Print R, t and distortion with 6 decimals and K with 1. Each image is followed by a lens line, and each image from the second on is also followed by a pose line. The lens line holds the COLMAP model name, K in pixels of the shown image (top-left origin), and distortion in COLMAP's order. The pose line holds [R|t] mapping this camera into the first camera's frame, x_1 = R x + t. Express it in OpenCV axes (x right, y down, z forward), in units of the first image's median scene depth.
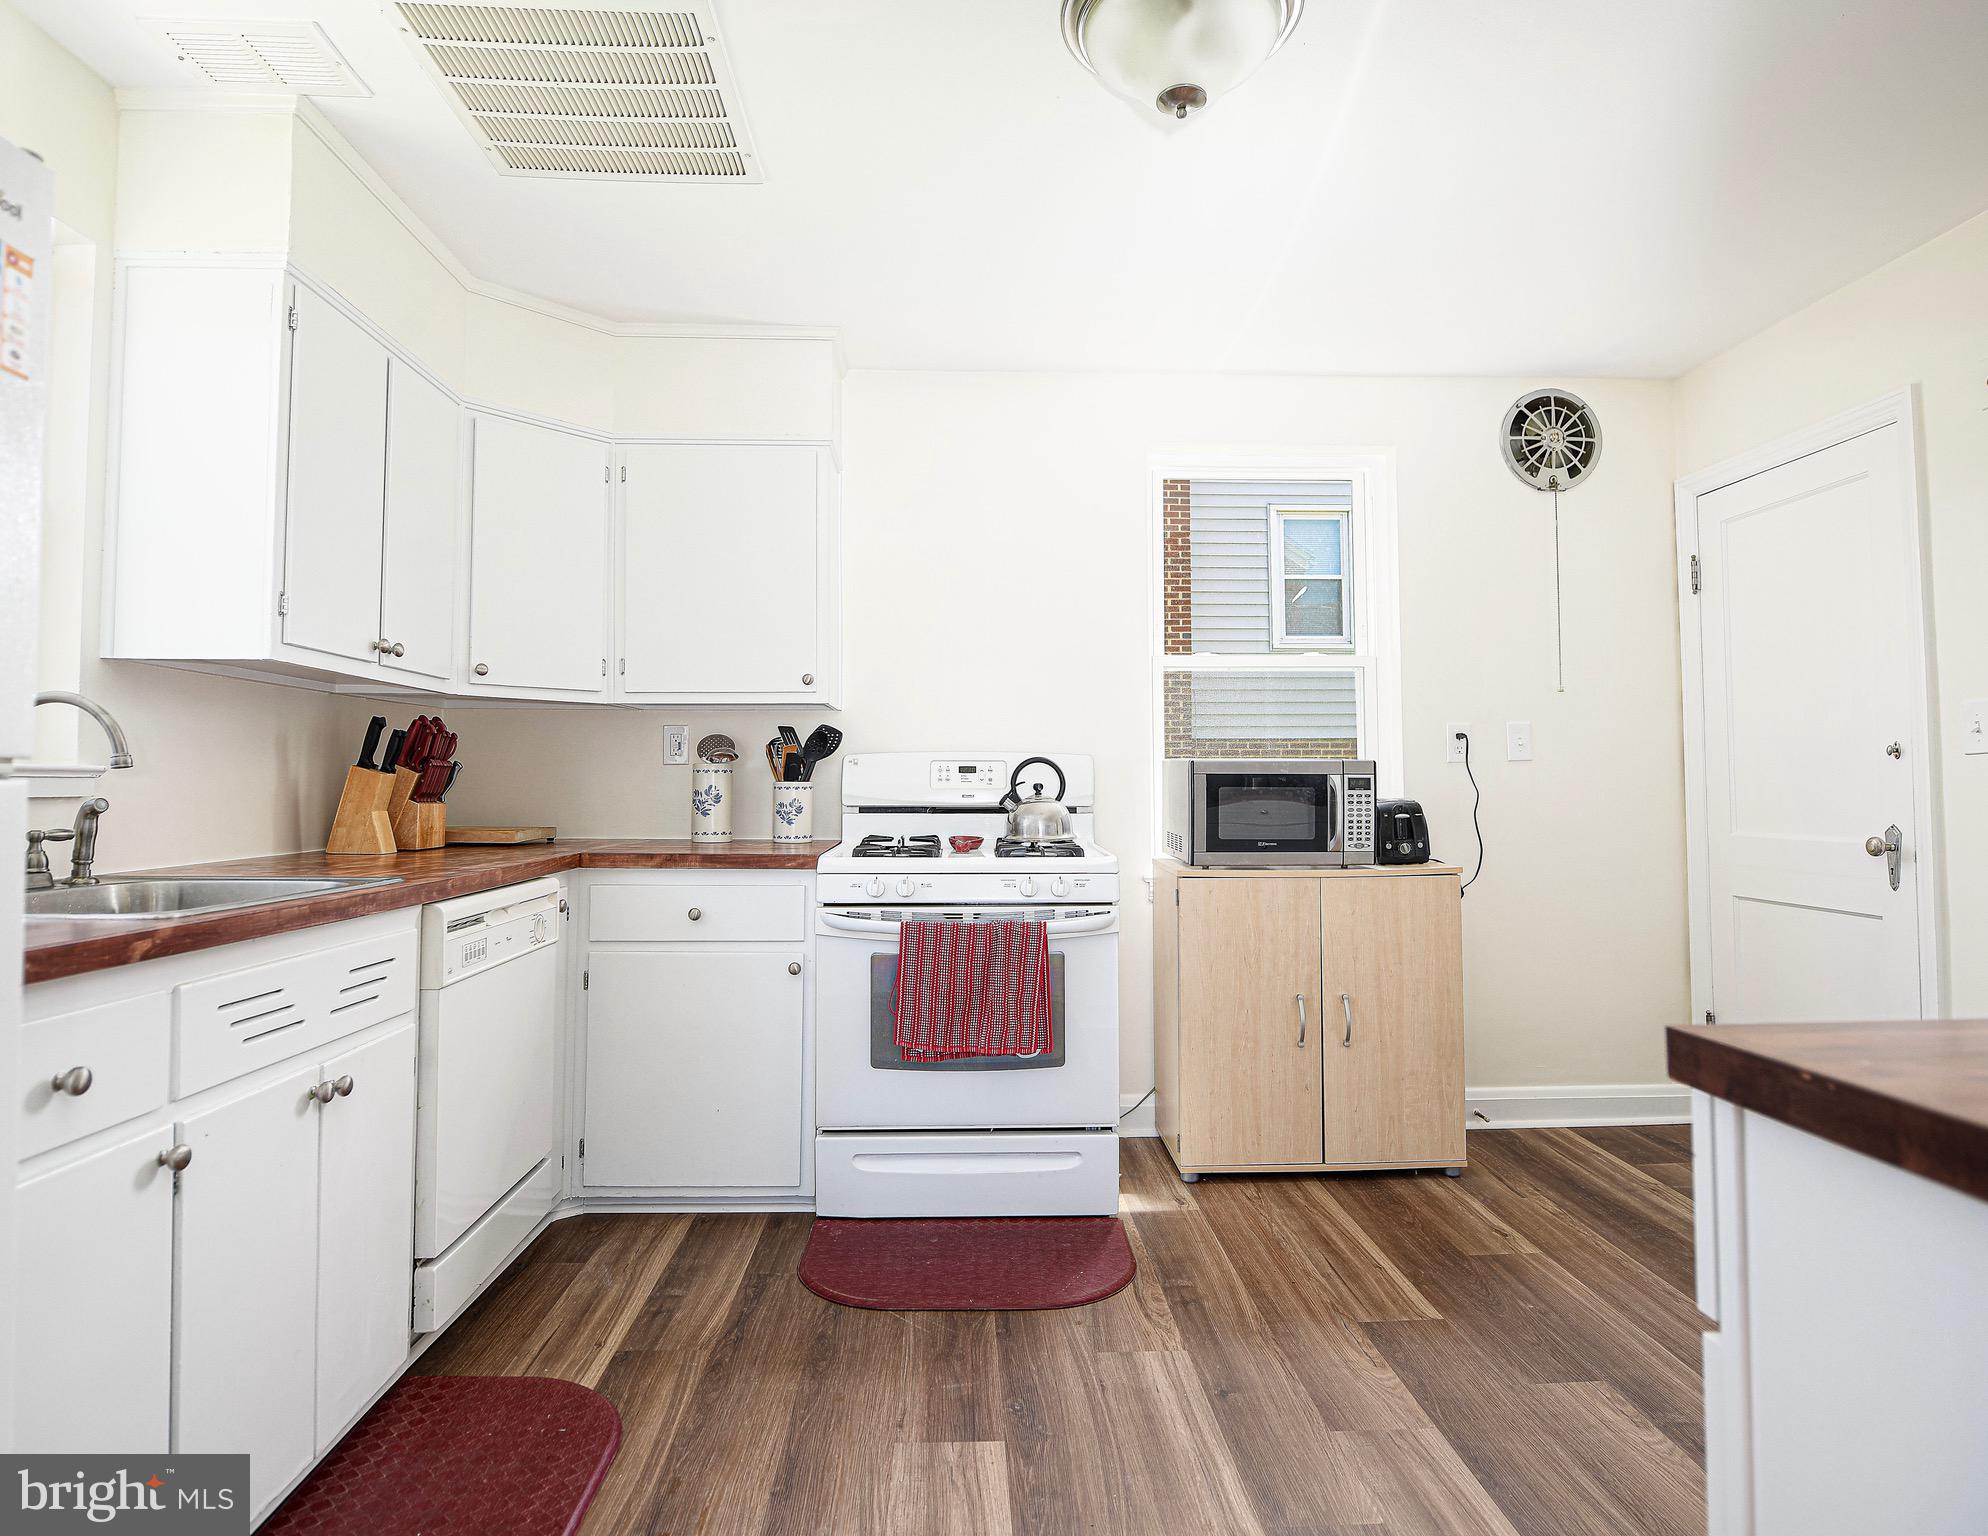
lens RADIAL K [[1083.0, 0, 993.7], [0, 1083.0, 735.5], [0, 0, 1]] dist [-0.015478, 0.000167]
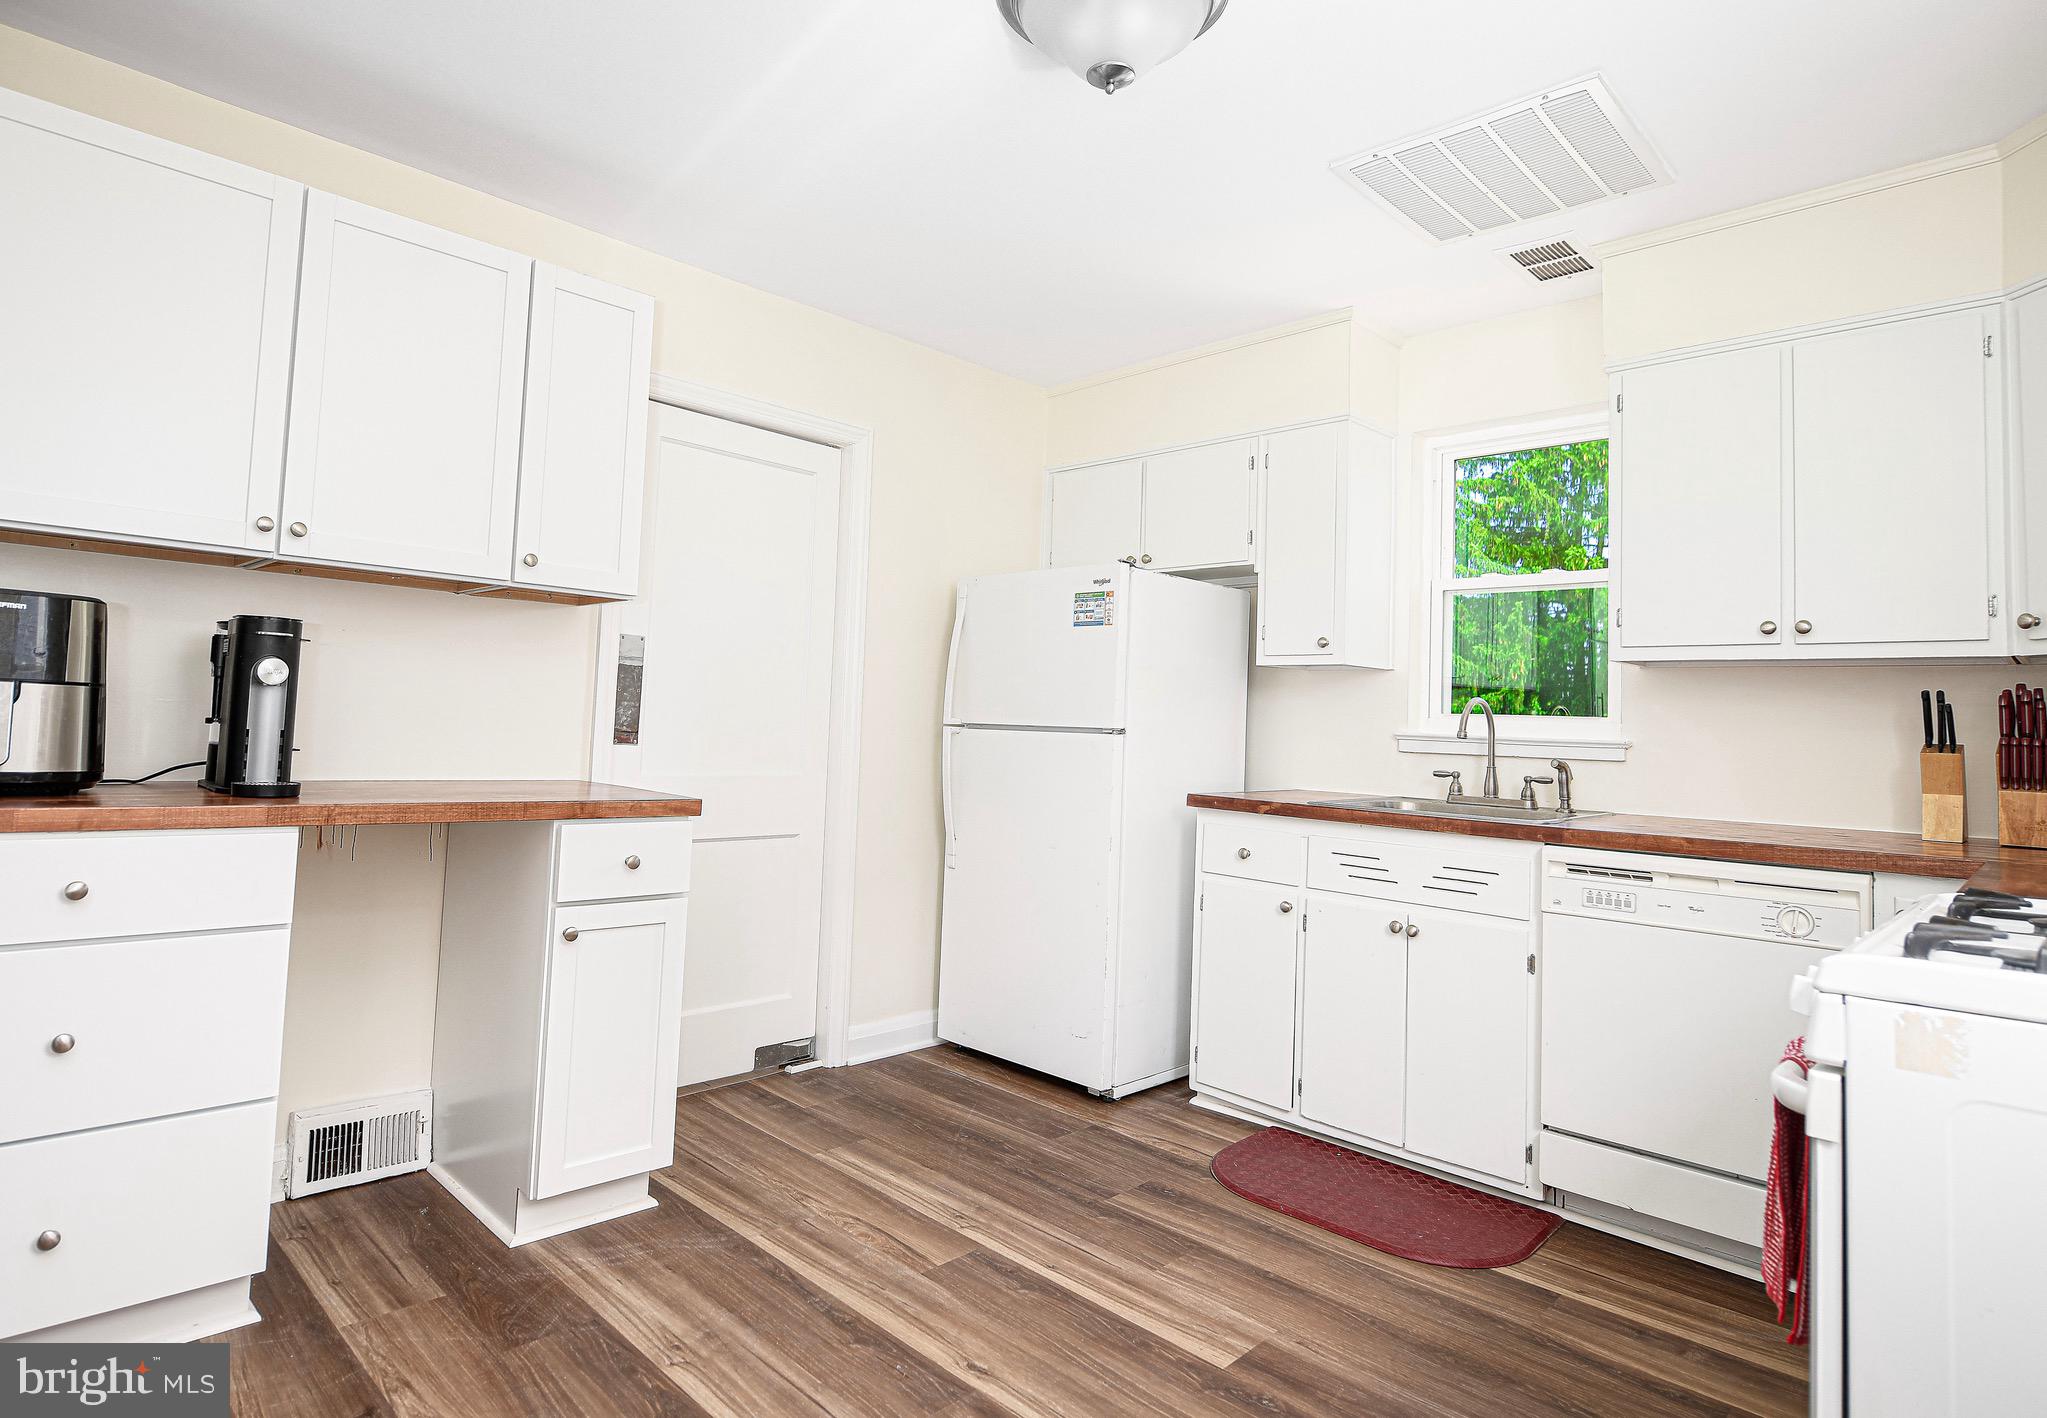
lens RADIAL K [[1133.9, 0, 1024.6], [0, 1133.9, 651.4], [0, 0, 1]] dist [-0.005022, -0.001286]
pose [[-0.710987, -0.068083, -0.699902, 0.811875], [0.000854, 0.995218, -0.097677, 0.053804], [0.703205, -0.070044, -0.707528, 1.415791]]
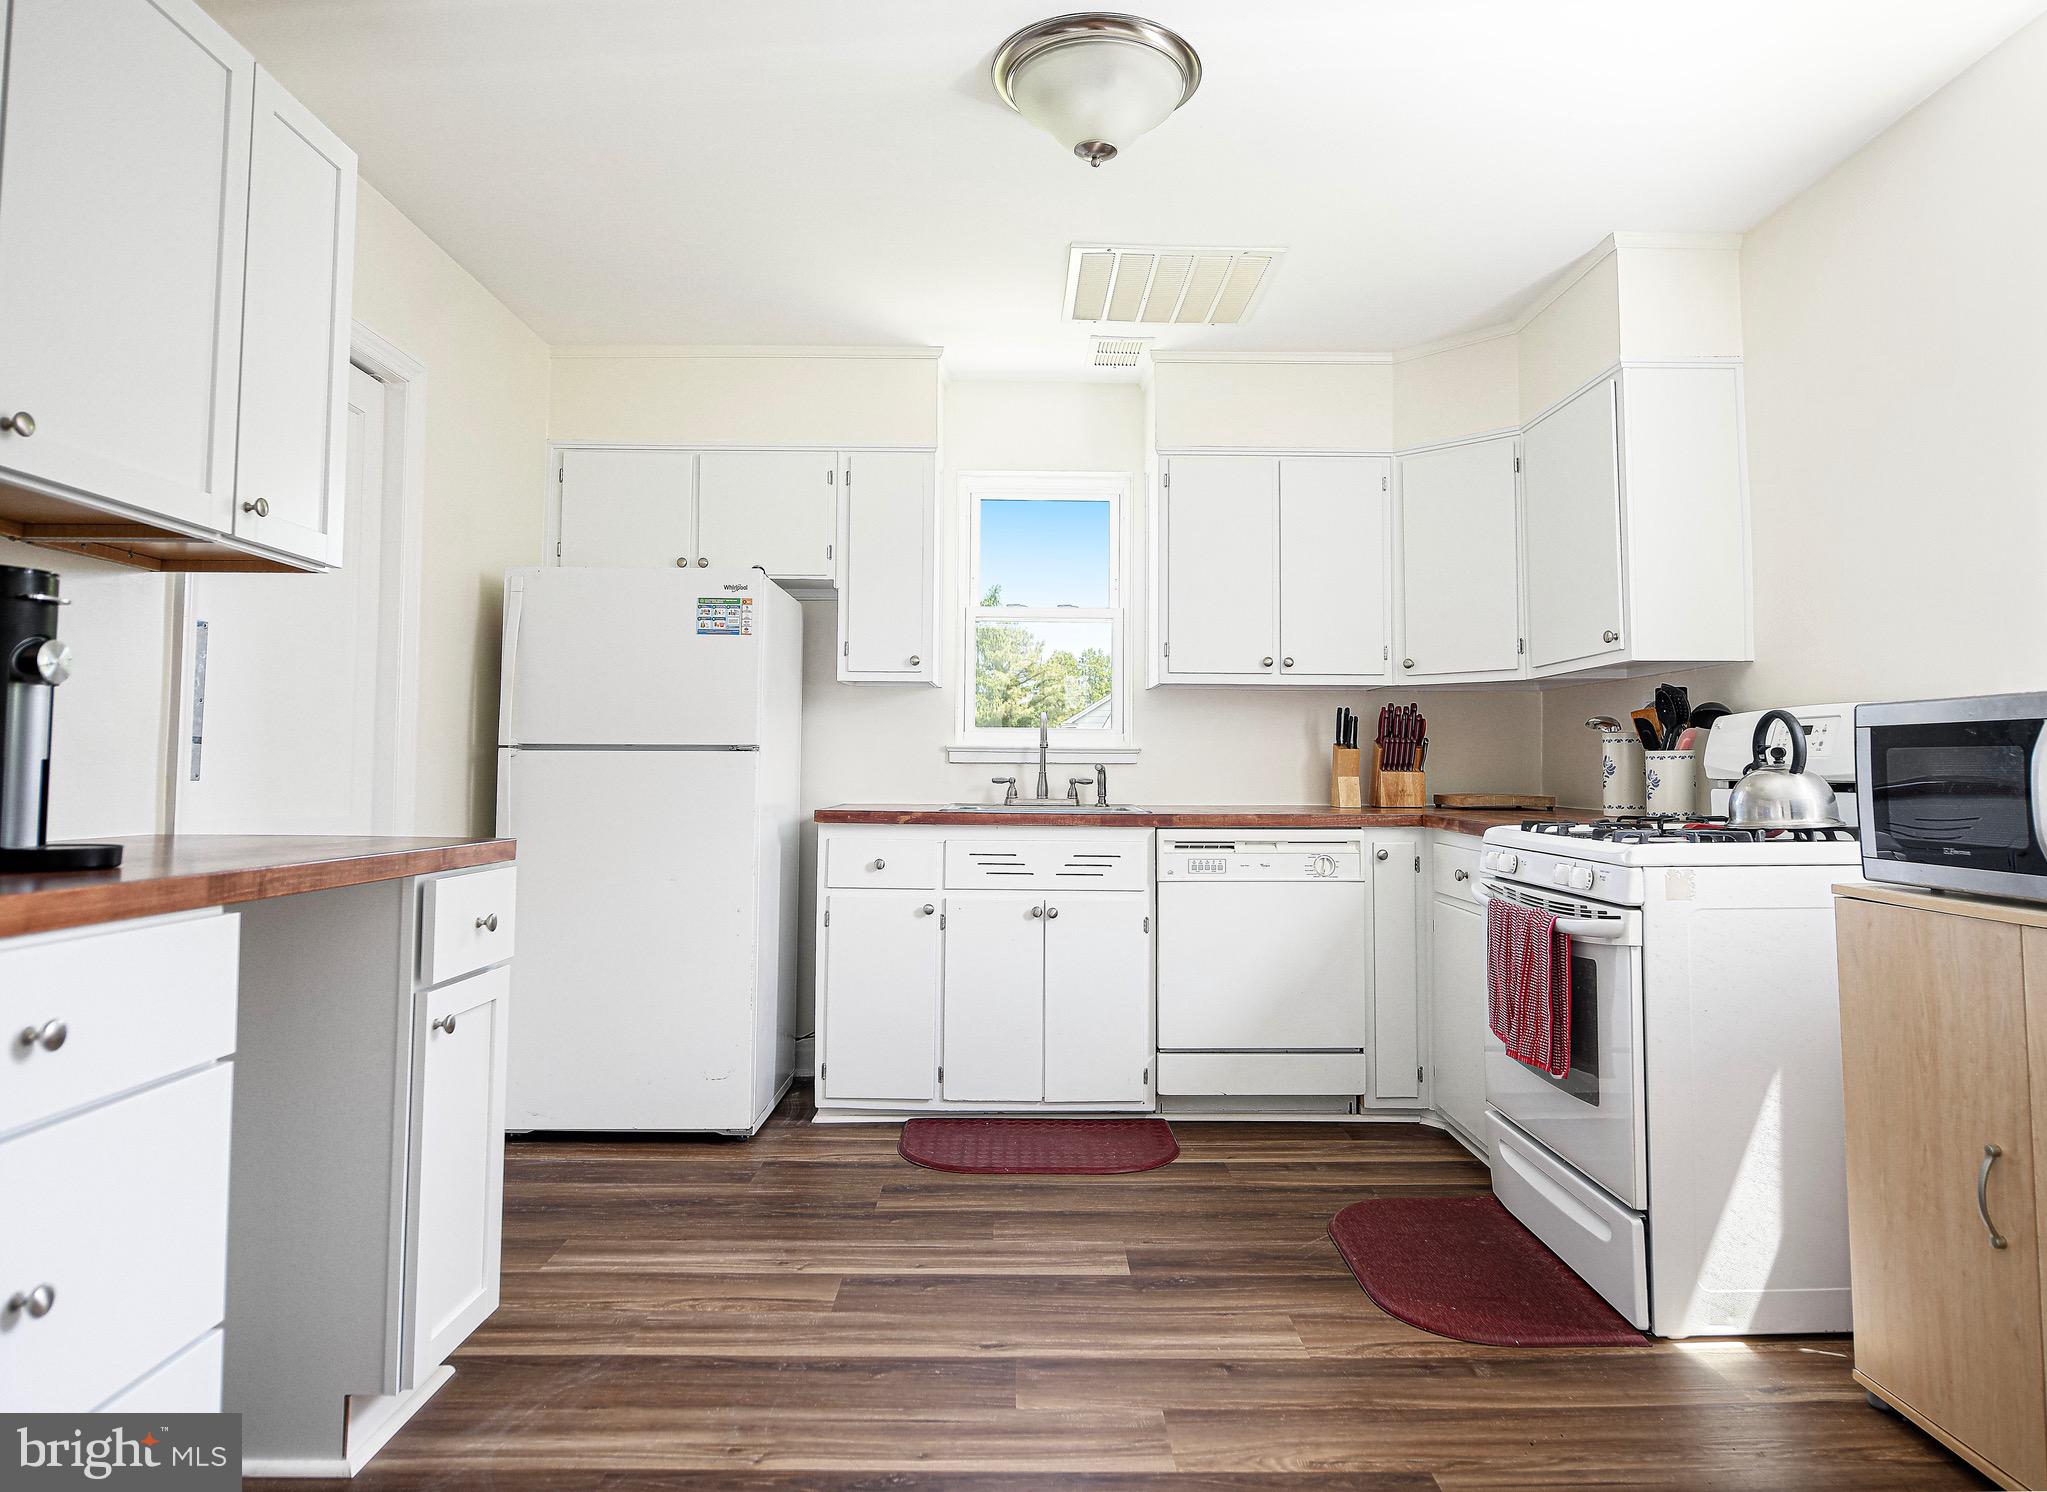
lens RADIAL K [[1243.1, 0, 1081.6], [0, 1243.1, 697.7], [0, 0, 1]] dist [-0.000287, -0.001864]
pose [[0.021920, -0.055671, -0.998209, 1.242349], [0.044626, 0.997508, -0.054652, 0.052600], [0.998763, -0.043348, 0.024350, 0.782159]]
